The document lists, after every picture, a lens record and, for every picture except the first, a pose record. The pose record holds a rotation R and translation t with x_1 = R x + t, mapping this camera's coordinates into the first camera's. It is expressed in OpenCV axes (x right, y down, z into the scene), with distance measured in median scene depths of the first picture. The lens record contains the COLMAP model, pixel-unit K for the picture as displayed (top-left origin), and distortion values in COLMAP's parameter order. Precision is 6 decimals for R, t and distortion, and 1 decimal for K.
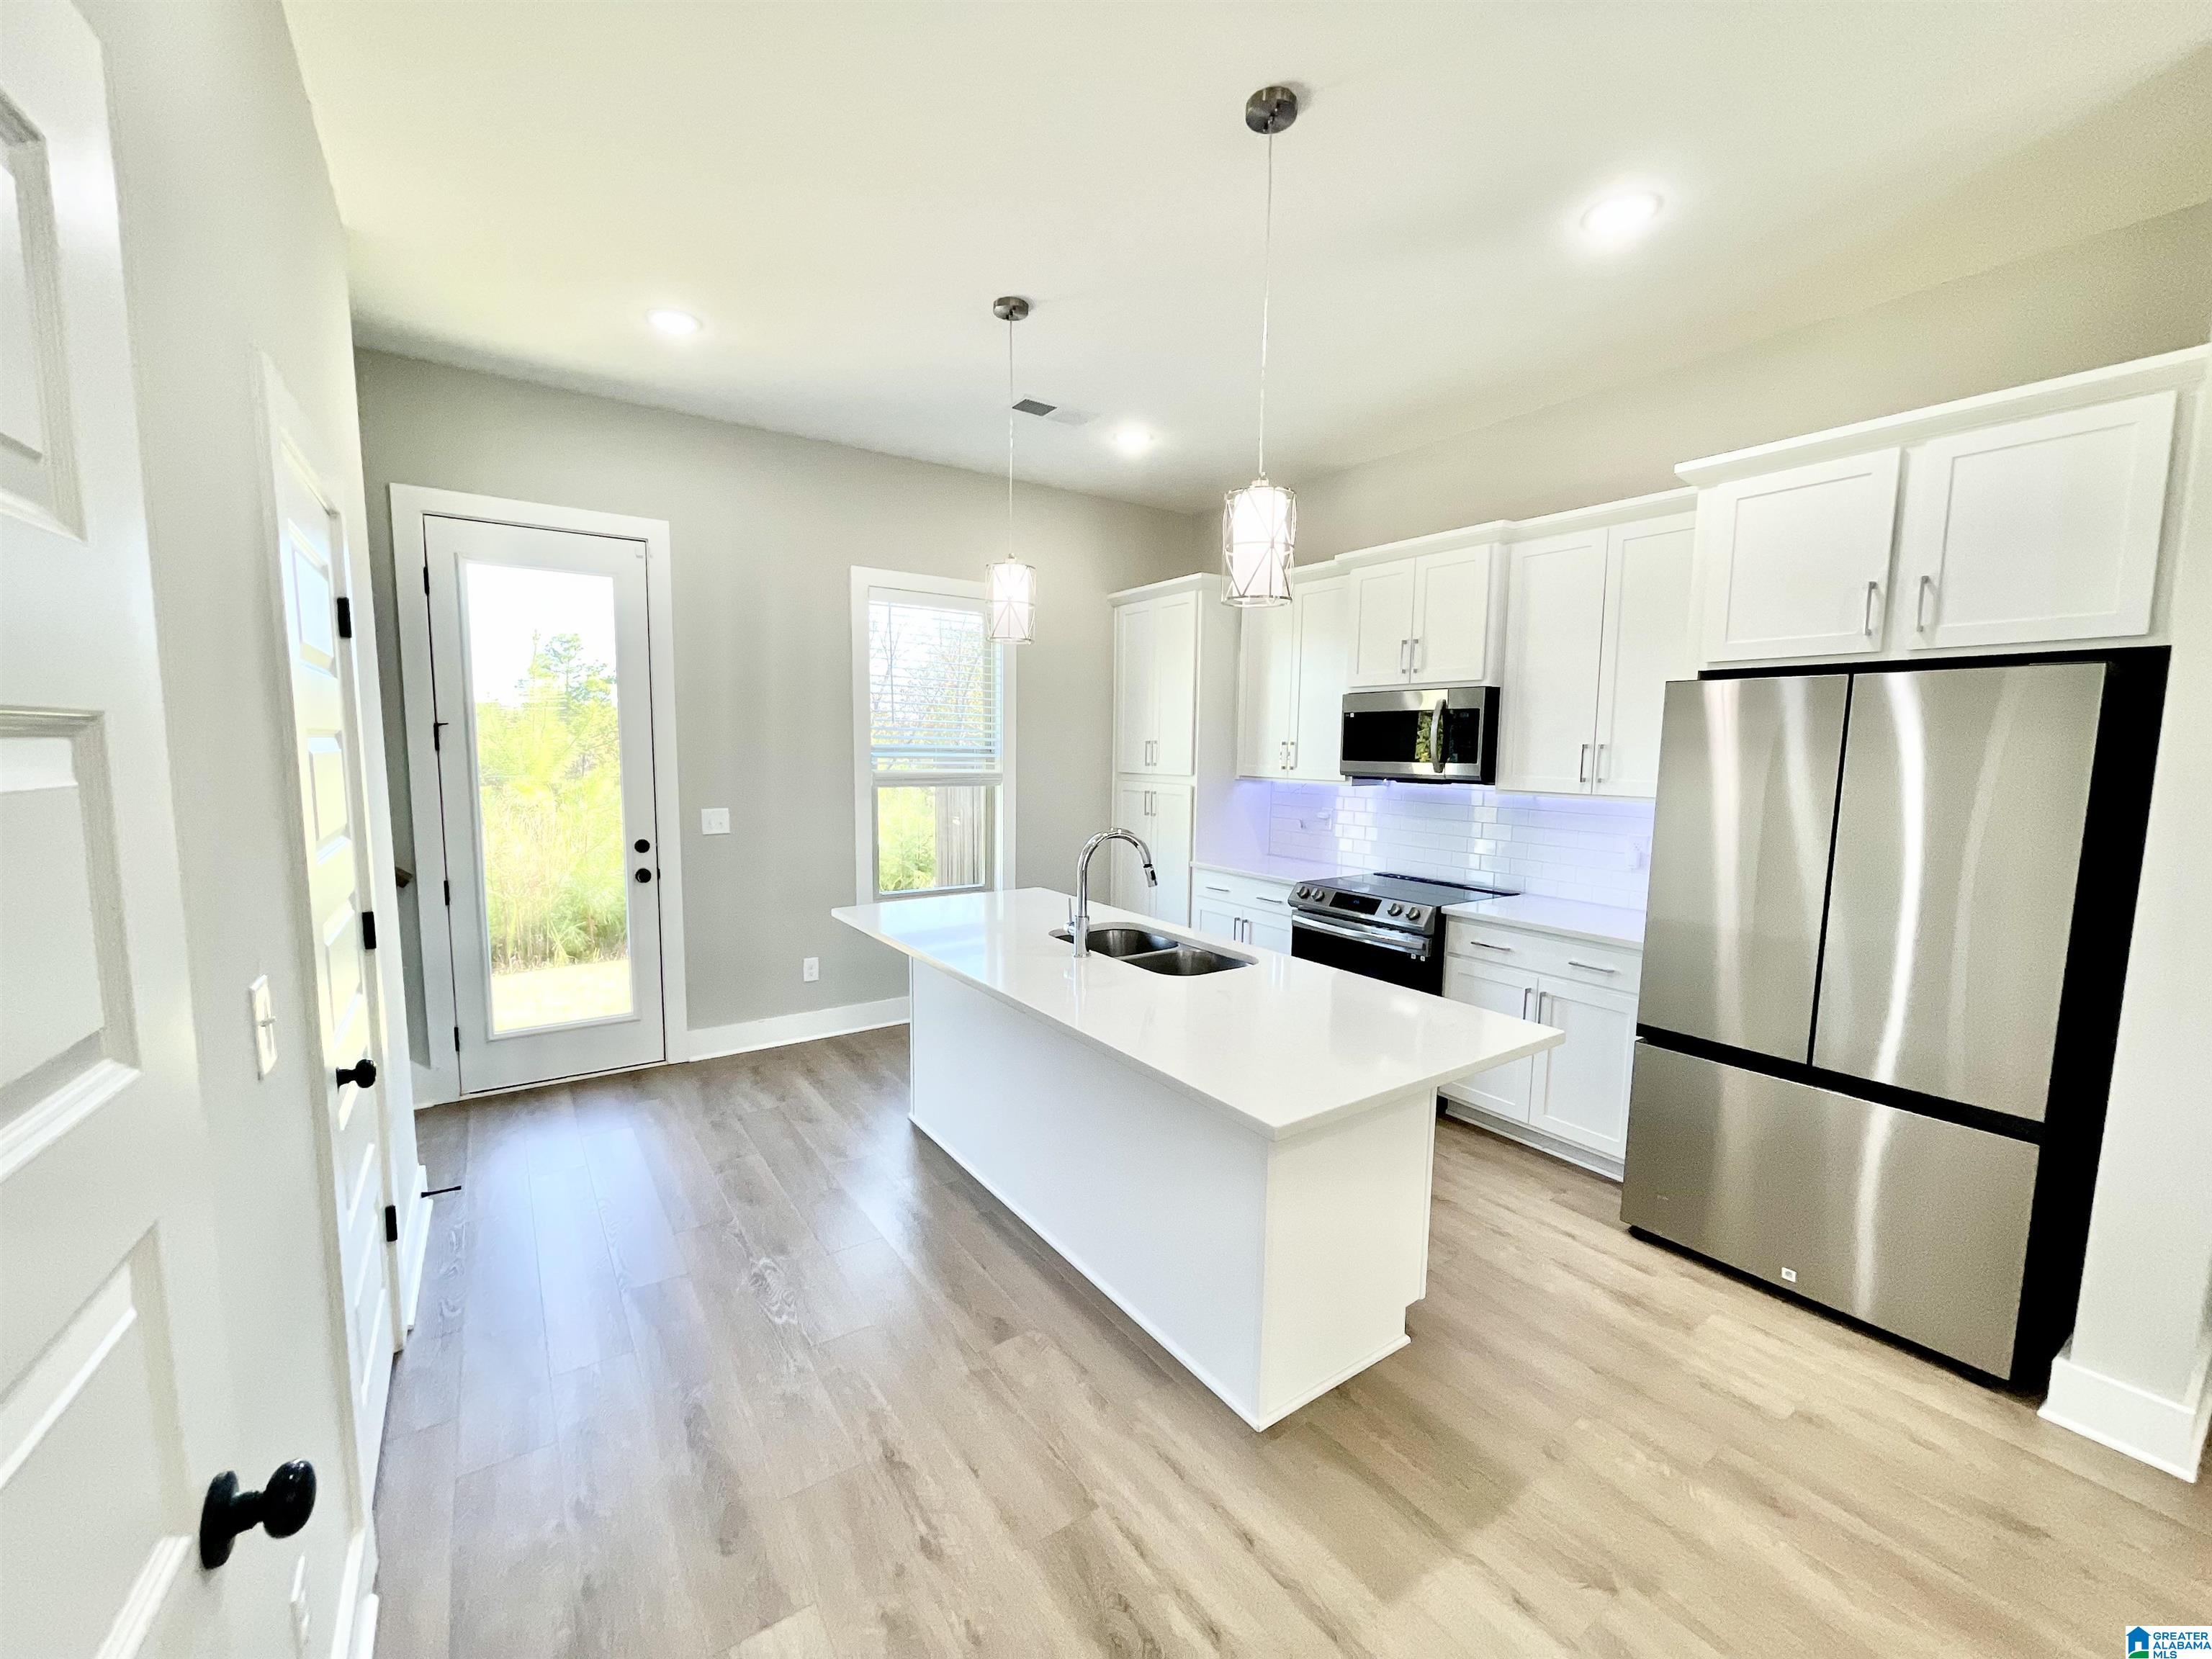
lens RADIAL K [[895.0, 0, 1106.2], [0, 895.0, 843.9], [0, 0, 1]] dist [0.001910, 0.000166]
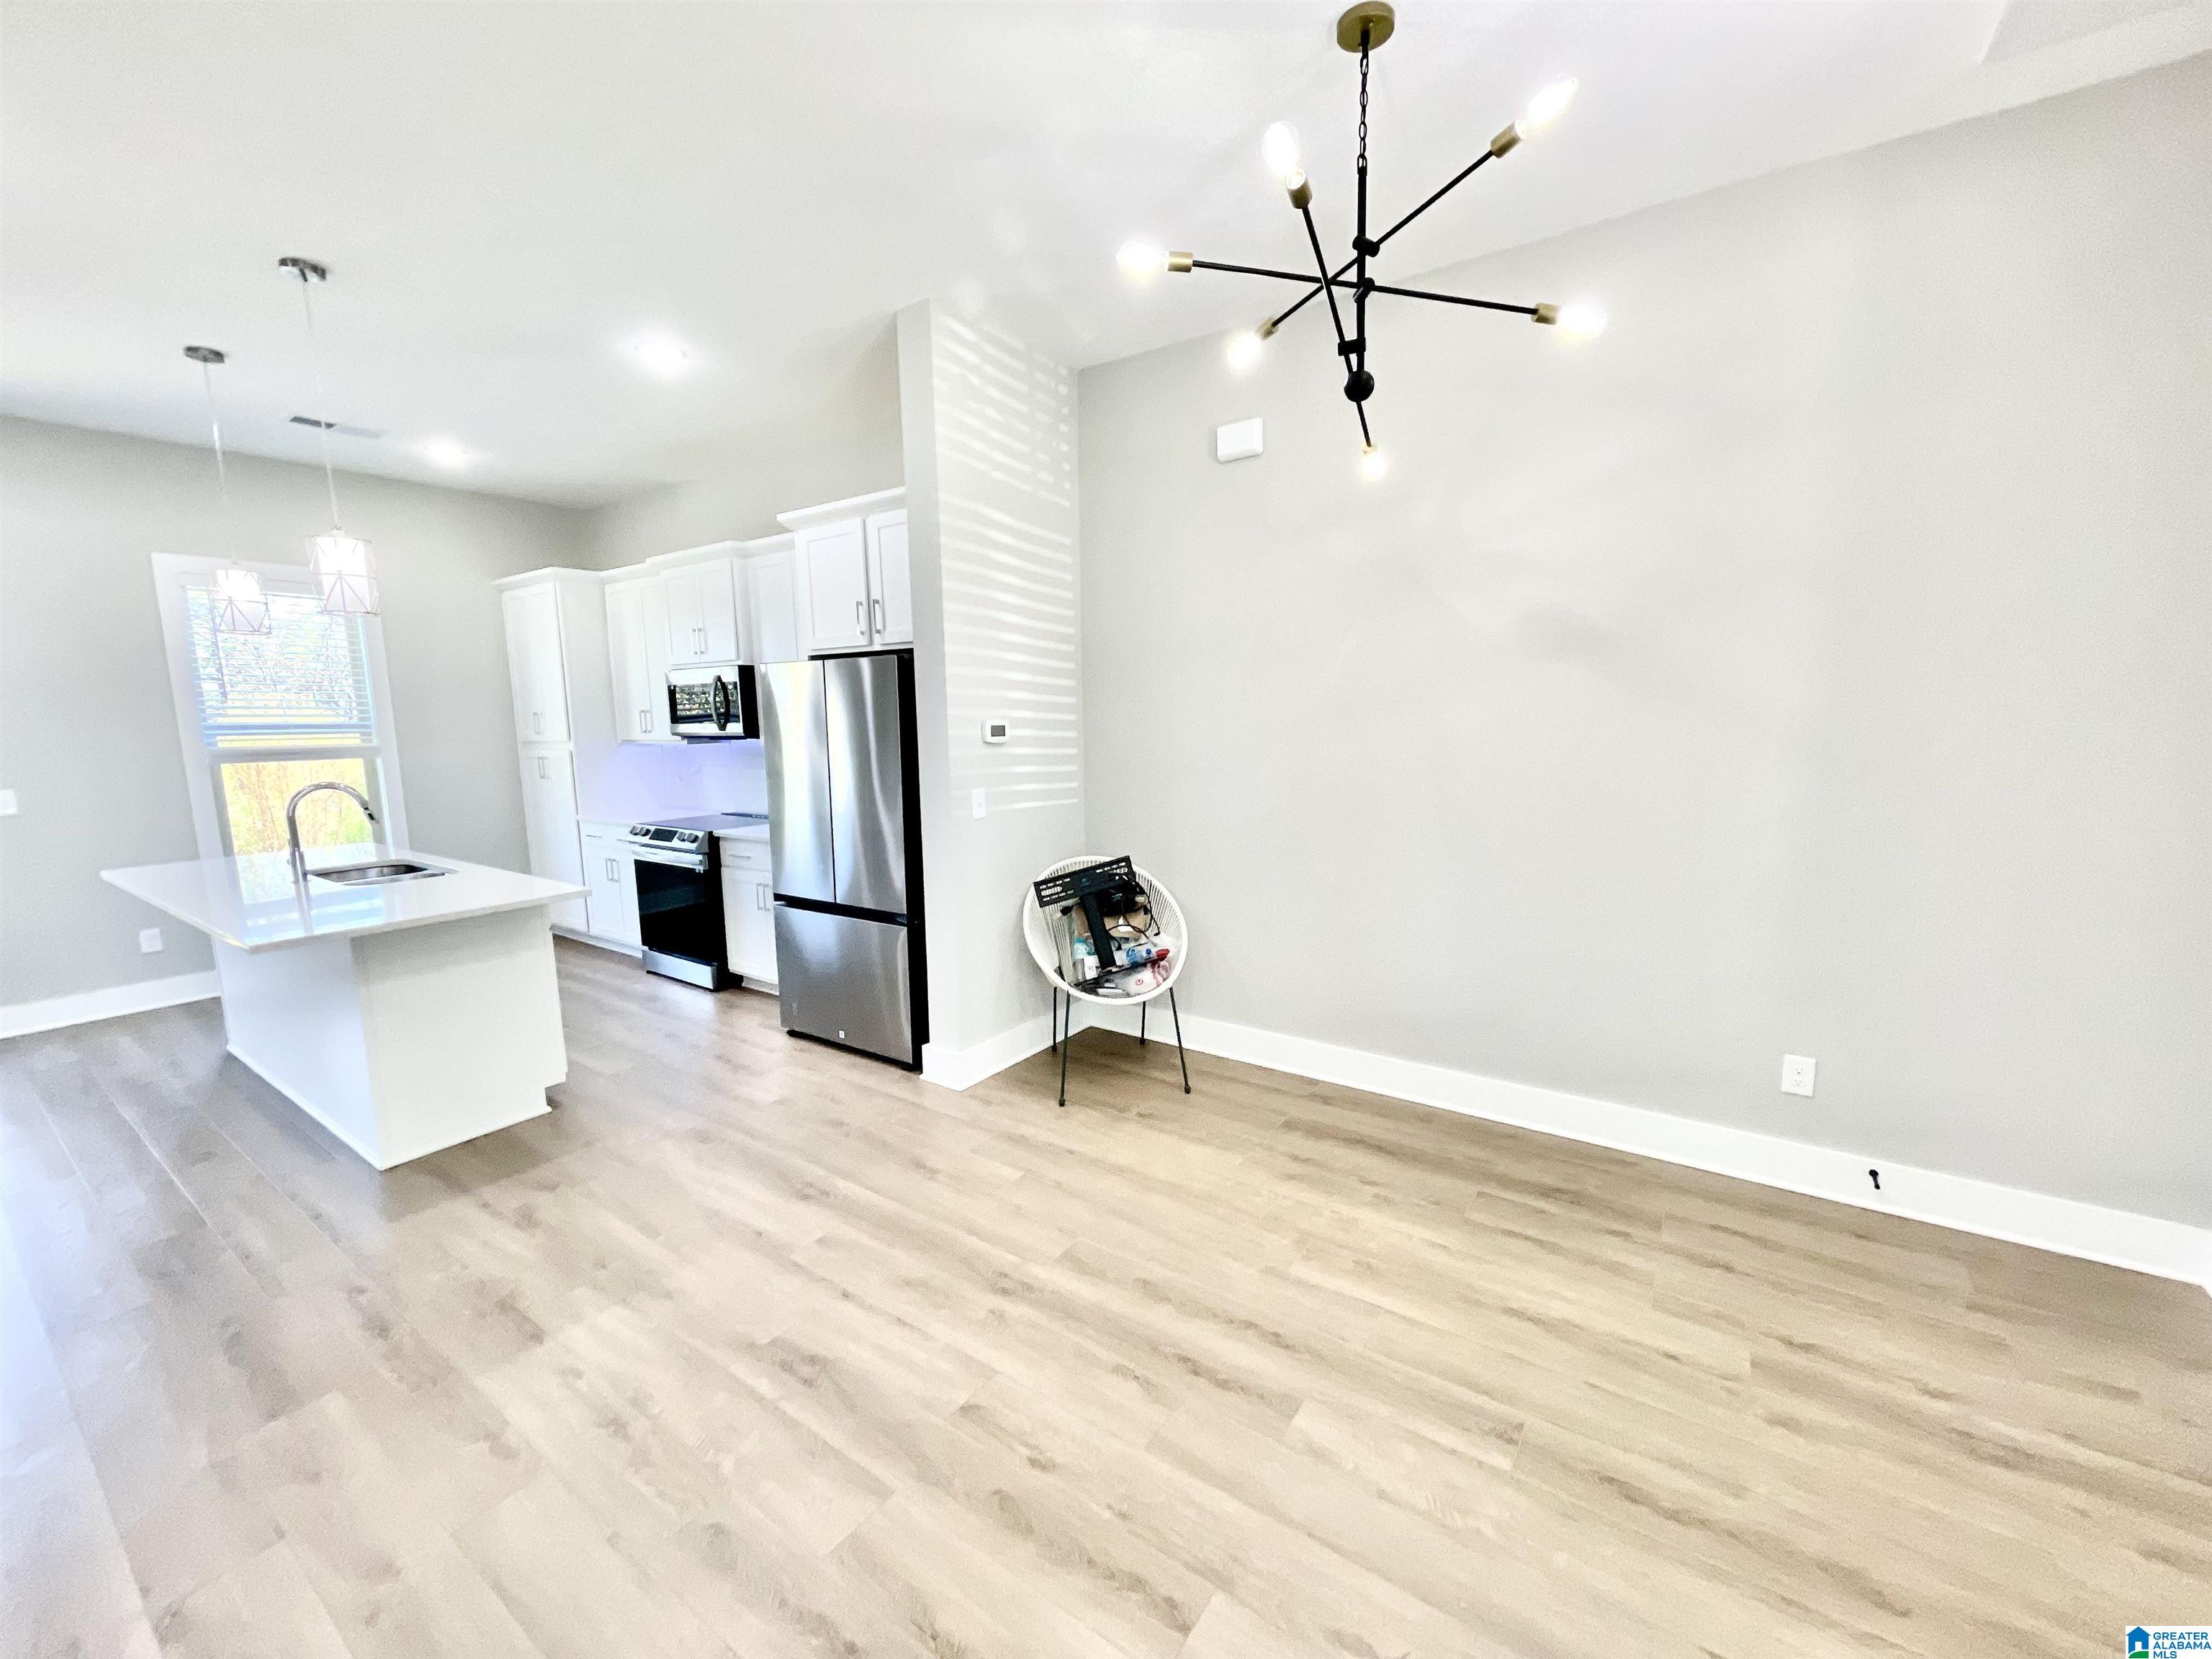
lens RADIAL K [[895.0, 0, 1106.2], [0, 895.0, 843.9], [0, 0, 1]] dist [0.001910, 0.000166]
pose [[0.939935, -0.076765, 0.332609, 0.481136], [0.065247, 0.996823, 0.045680, 0.066665], [-0.335059, -0.021234, 0.941958, -0.458362]]
